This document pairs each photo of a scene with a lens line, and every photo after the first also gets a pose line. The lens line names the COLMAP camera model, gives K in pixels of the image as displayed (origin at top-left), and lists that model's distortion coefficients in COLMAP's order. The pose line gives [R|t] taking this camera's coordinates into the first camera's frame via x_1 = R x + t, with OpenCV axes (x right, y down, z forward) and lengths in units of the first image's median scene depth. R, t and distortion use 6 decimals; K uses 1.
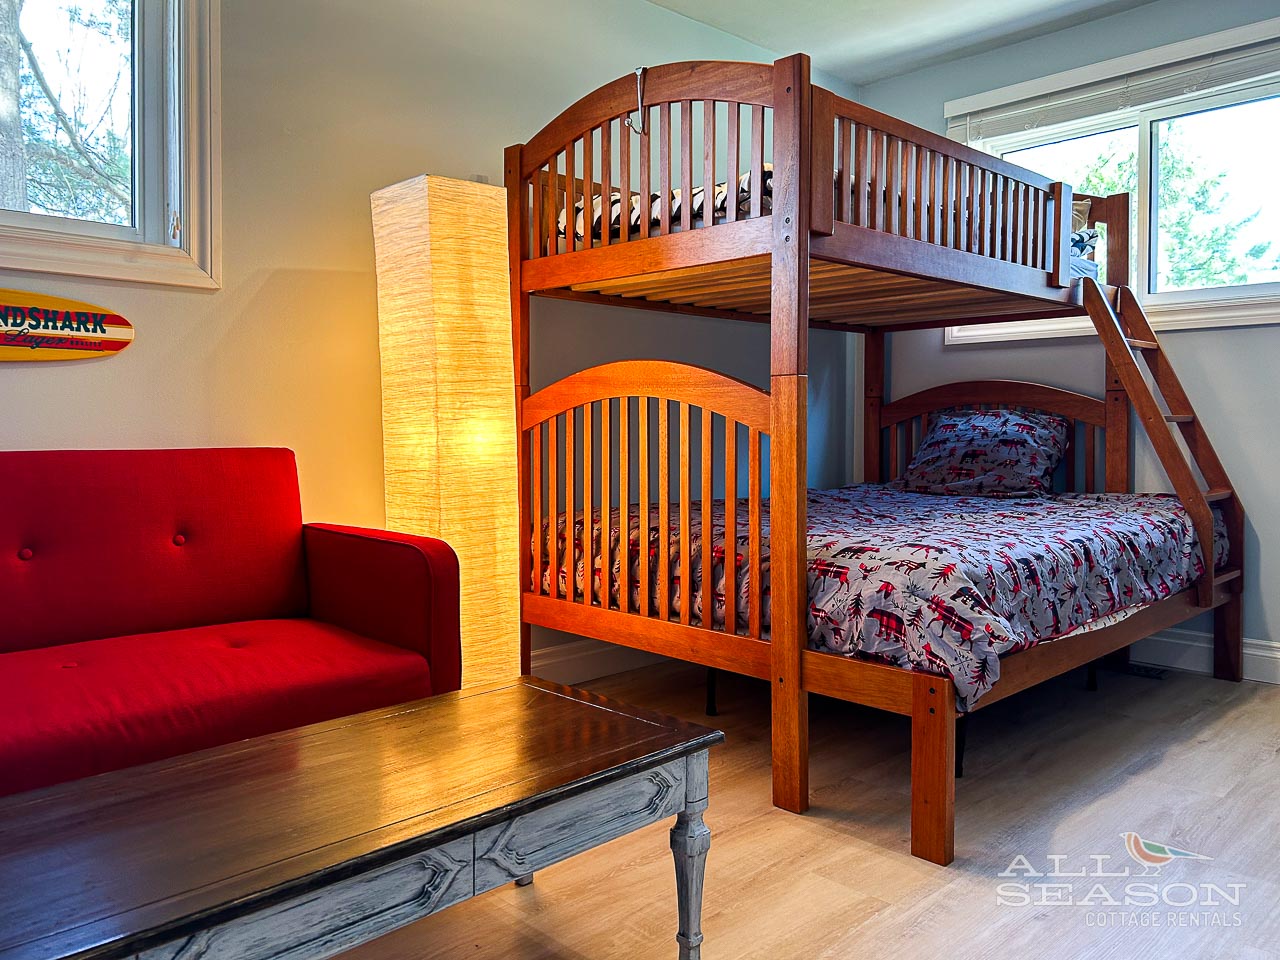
lens RADIAL K [[993.5, 0, 640.2], [0, 993.5, 476.8], [0, 0, 1]] dist [0.000389, -0.001760]
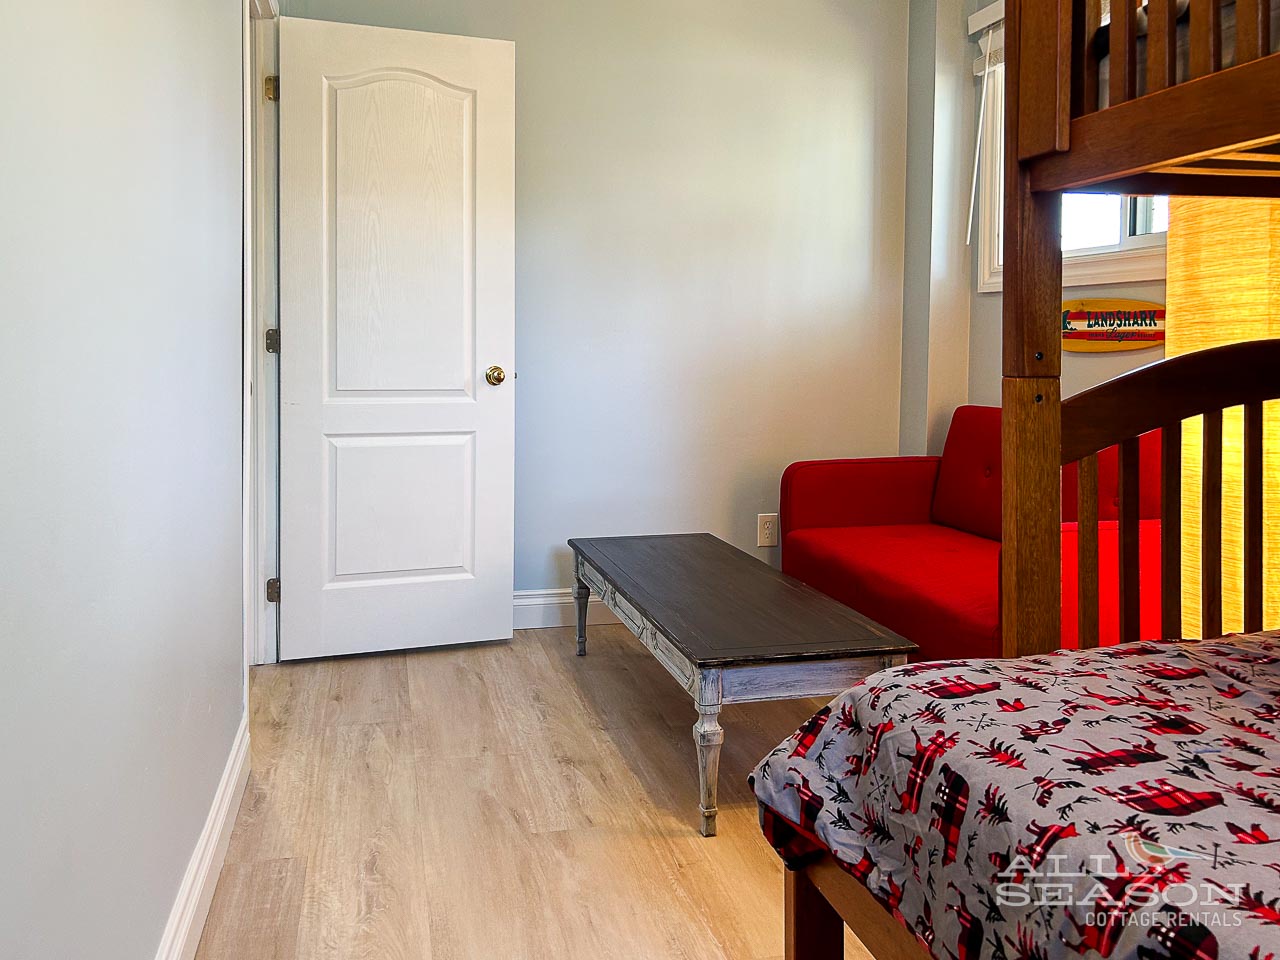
lens RADIAL K [[993.5, 0, 639.5], [0, 993.5, 479.7], [0, 0, 1]] dist [0.000389, -0.001760]
pose [[-0.496646, 0.114523, -0.860365, 0.857572], [-0.045964, 0.986396, 0.157832, -0.124968], [0.866736, 0.117932, -0.484625, 1.089696]]
